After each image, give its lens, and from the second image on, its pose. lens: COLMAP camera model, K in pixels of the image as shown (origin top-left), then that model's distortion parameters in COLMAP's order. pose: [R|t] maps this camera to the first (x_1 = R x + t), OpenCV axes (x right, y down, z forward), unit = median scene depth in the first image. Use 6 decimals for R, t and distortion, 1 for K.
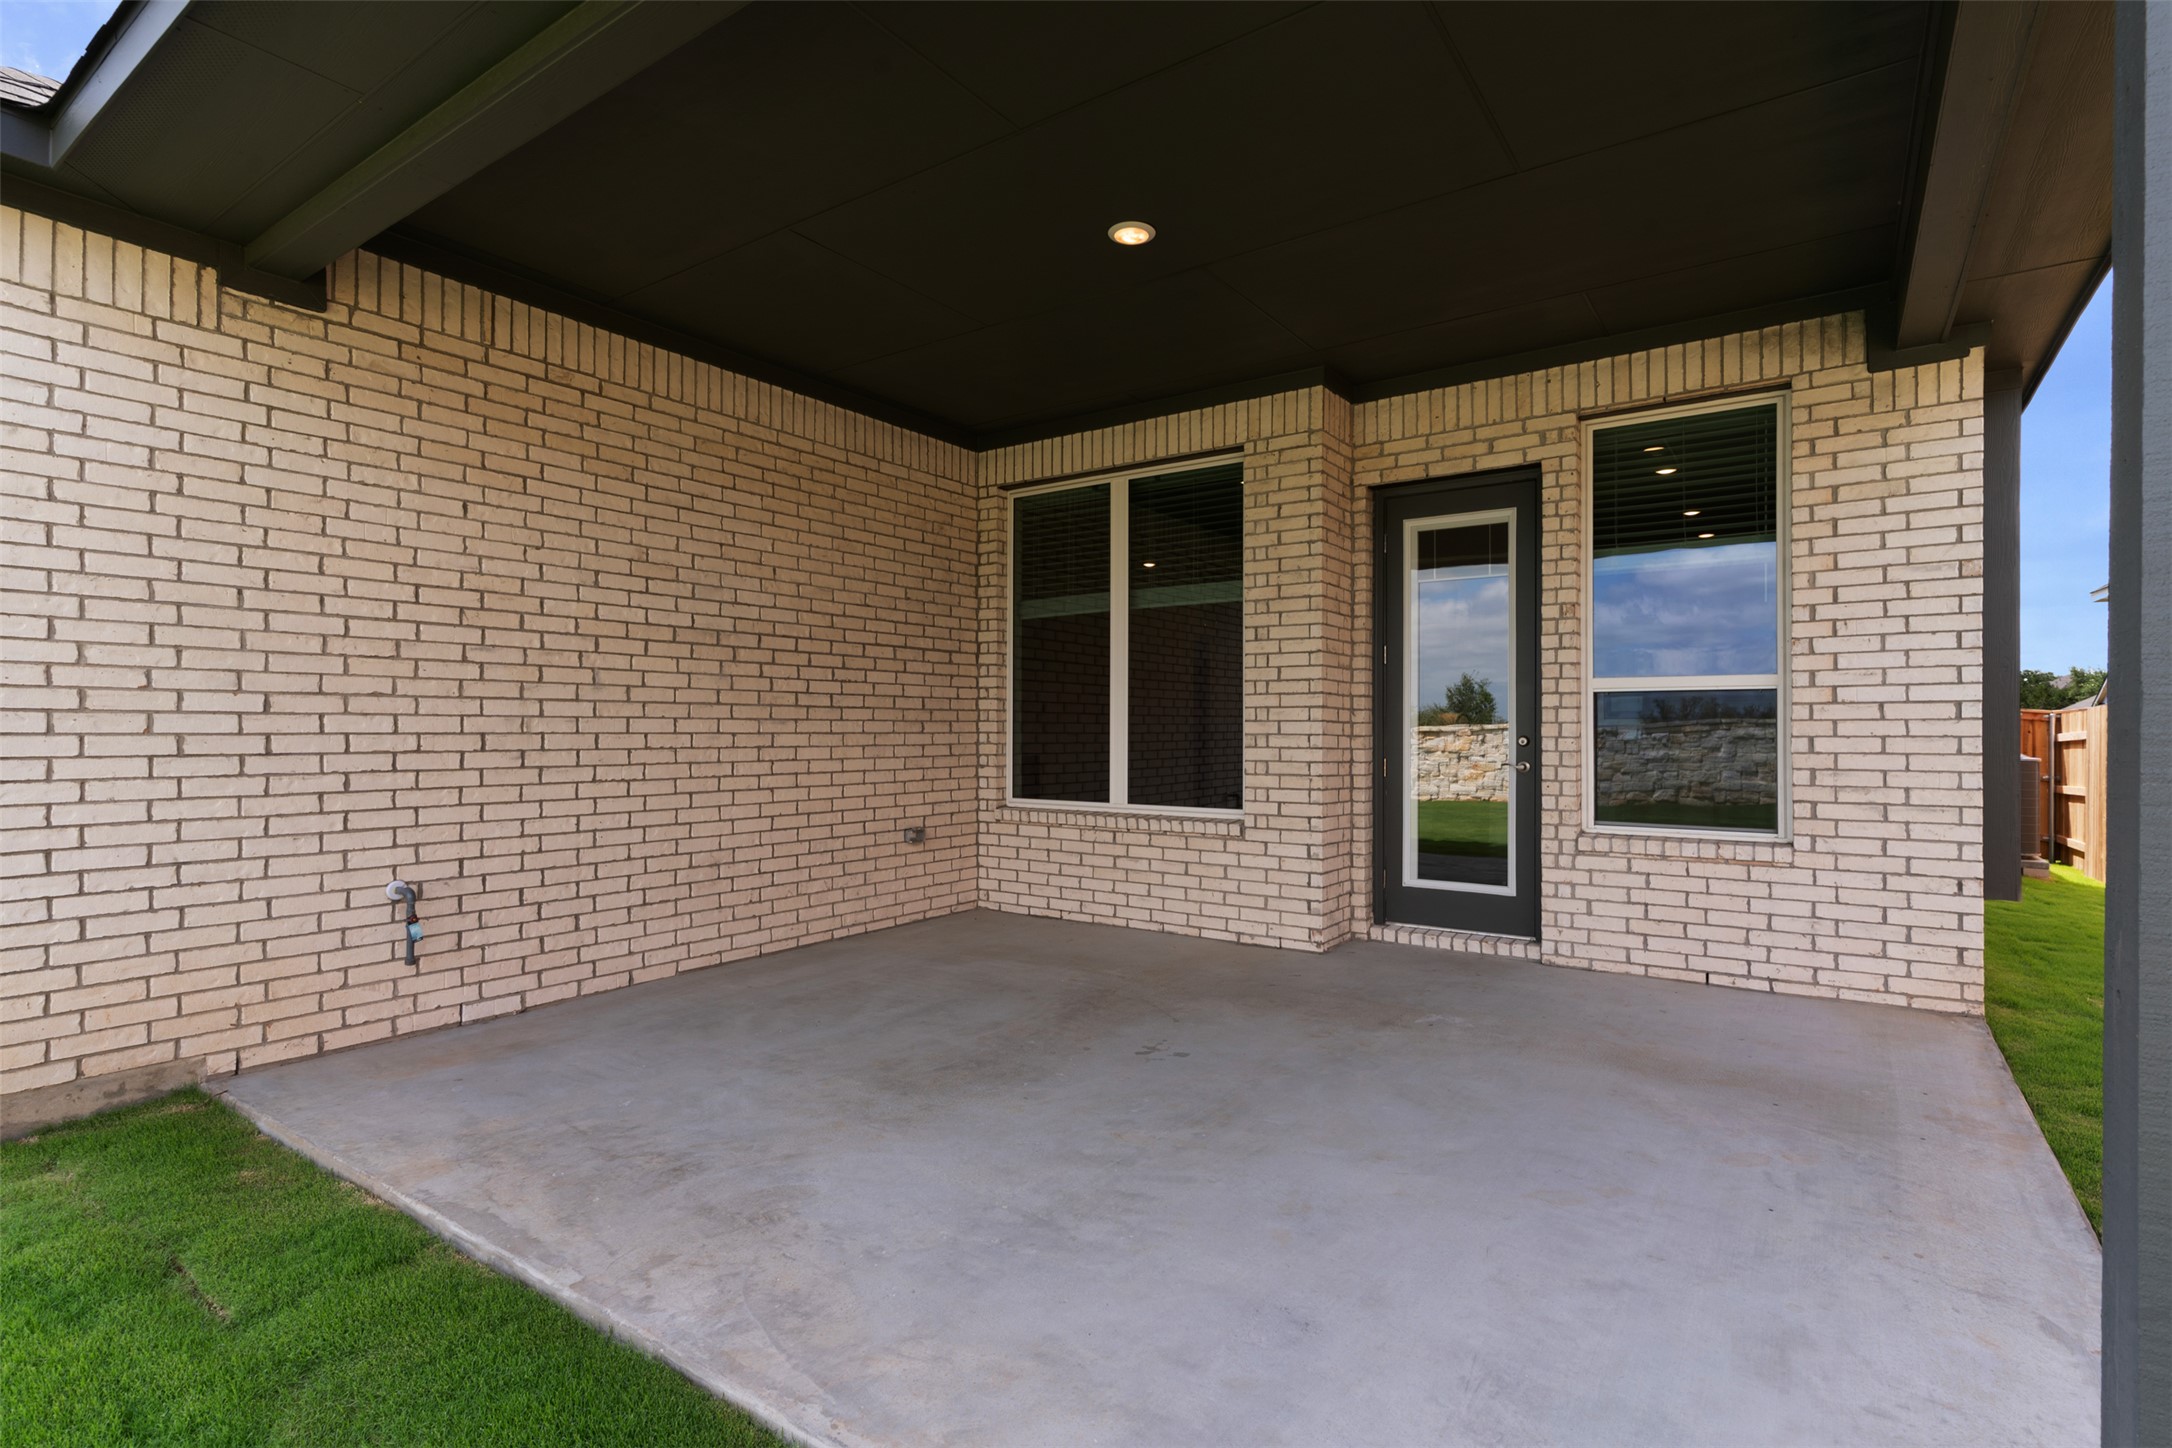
lens RADIAL K [[1051.3, 0, 1090.9], [0, 1051.3, 726.8], [0, 0, 1]] dist [0.001542, -0.000127]
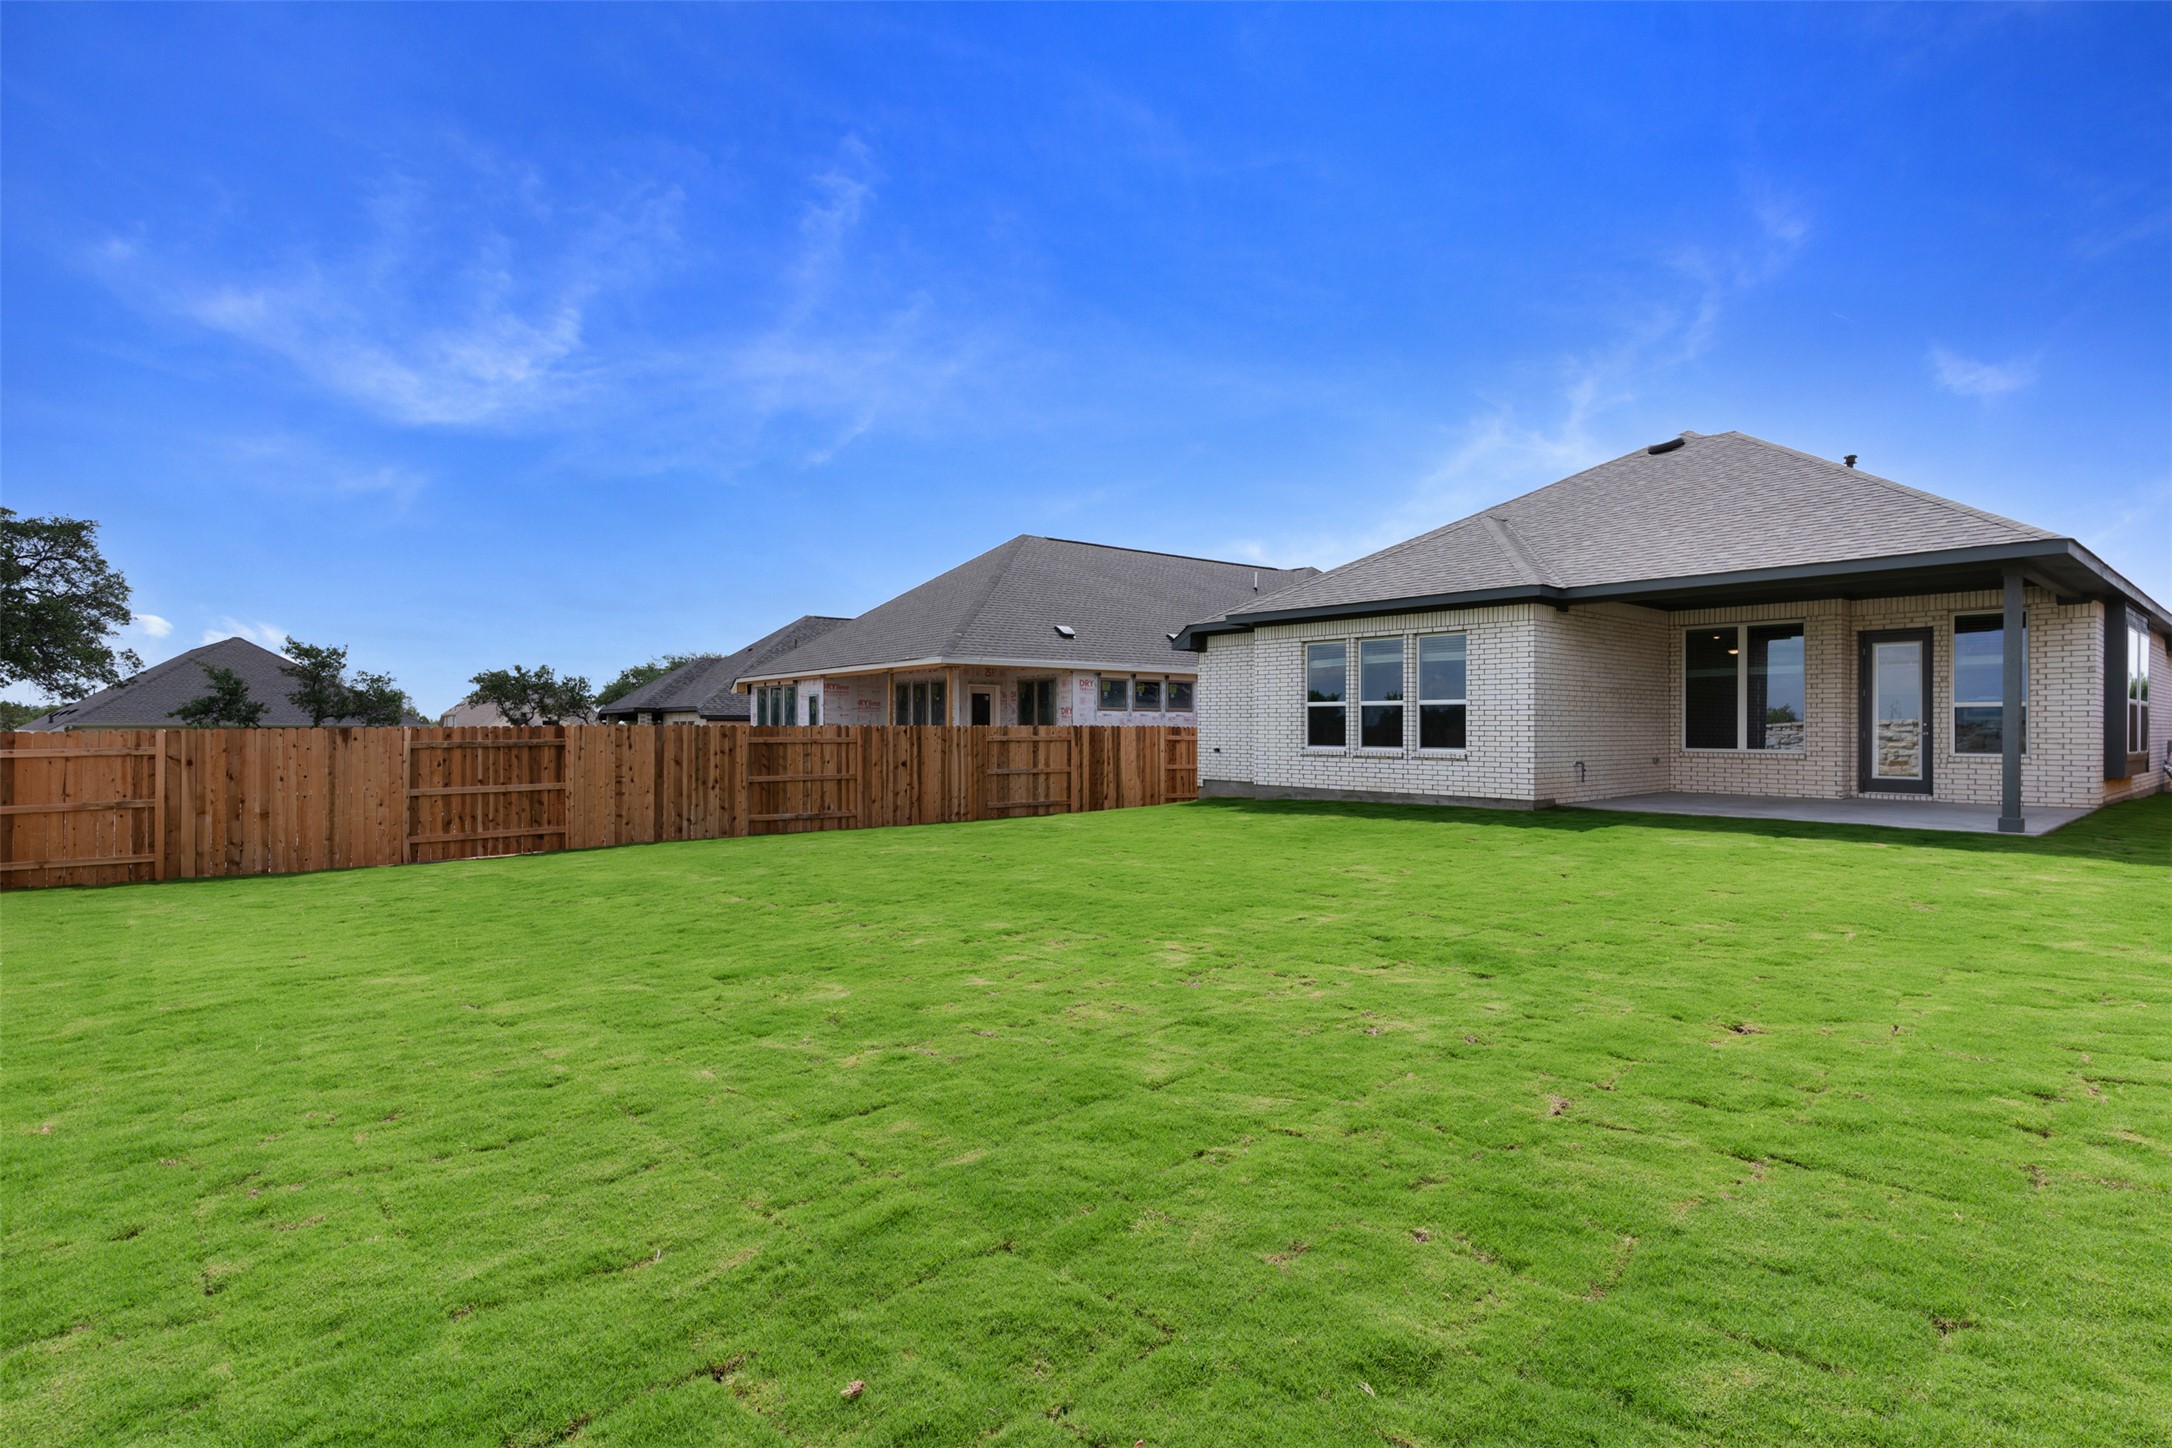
lens RADIAL K [[1051.3, 0, 1079.0], [0, 1051.3, 723.8], [0, 0, 1]] dist [0.001542, -0.000127]
pose [[0.967532, -0.001976, -0.252739, -0.999498], [0.002569, 0.999995, 0.002014, 0.000588], [0.252734, -0.002598, 0.967532, -2.148259]]
